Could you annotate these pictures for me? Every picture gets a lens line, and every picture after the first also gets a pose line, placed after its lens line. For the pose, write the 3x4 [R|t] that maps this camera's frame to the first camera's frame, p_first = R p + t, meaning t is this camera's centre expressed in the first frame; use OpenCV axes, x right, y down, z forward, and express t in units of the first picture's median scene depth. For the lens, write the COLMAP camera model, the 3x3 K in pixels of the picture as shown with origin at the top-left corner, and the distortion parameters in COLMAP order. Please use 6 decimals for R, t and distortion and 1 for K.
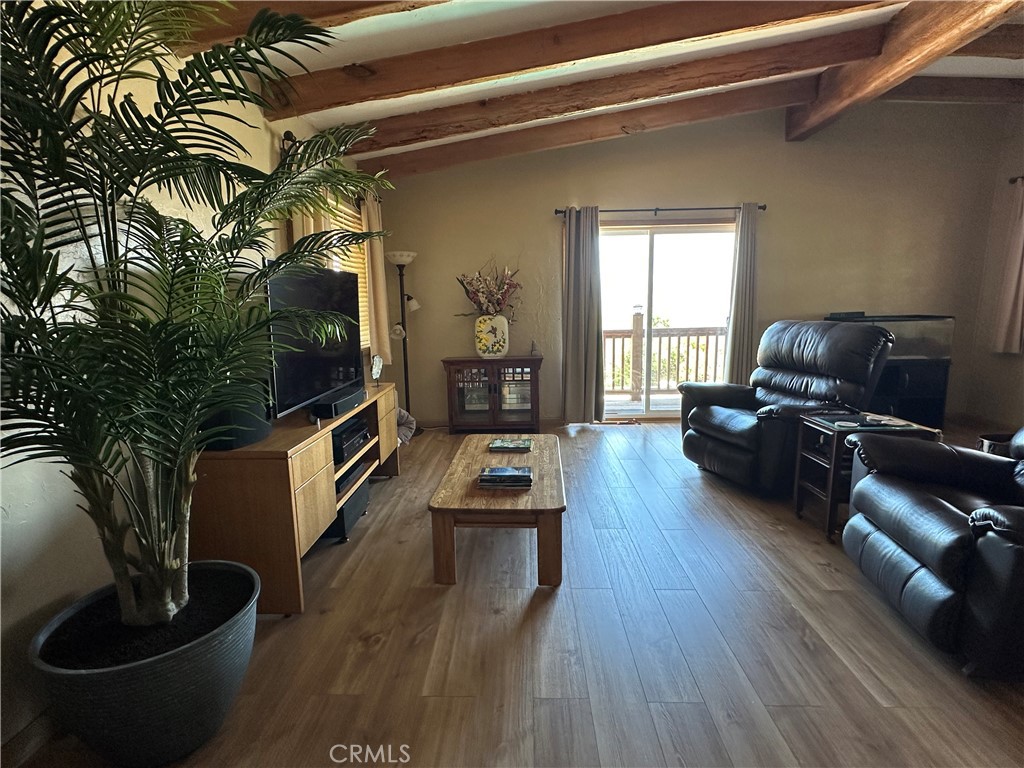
lens RADIAL K [[503.6, 0, 512.0], [0, 503.6, 384.0], [0, 0, 1]] dist [0.000243, 0.000113]
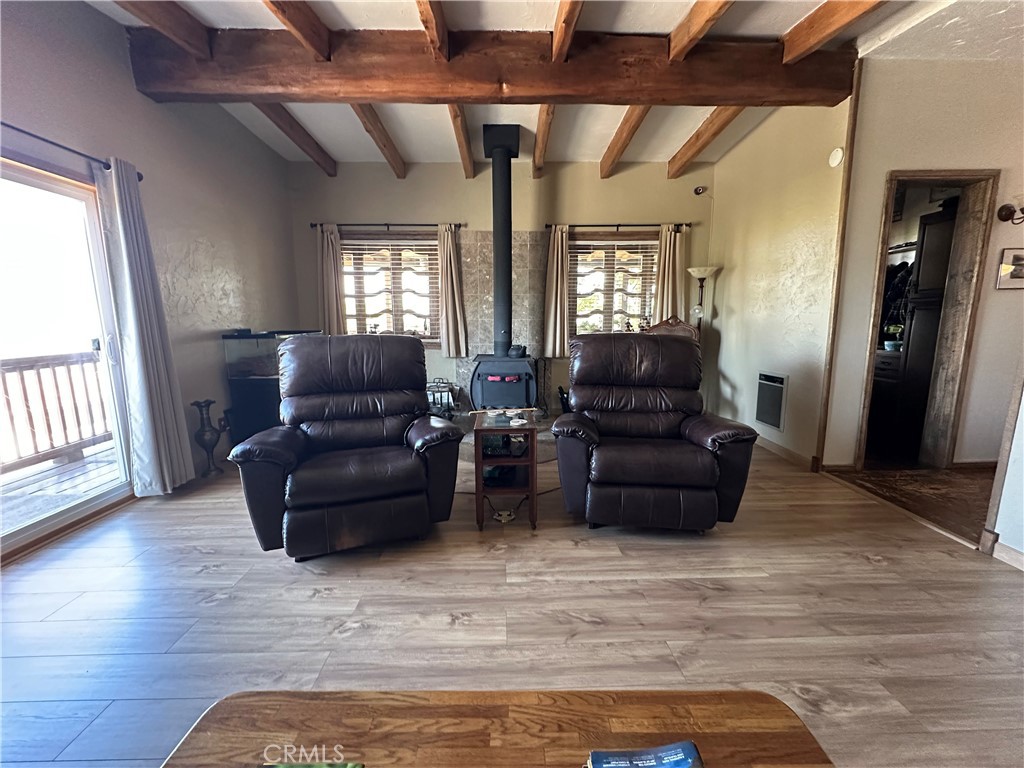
lens RADIAL K [[406.5, 0, 512.0], [0, 406.5, 384.0], [0, 0, 1]] dist [0.001002, 0.000007]
pose [[-0.060399, -0.141966, 0.988027, -0.135485], [0.168042, 0.974261, 0.150261, -0.092372], [-0.983928, 0.175106, -0.034988, 0.689604]]
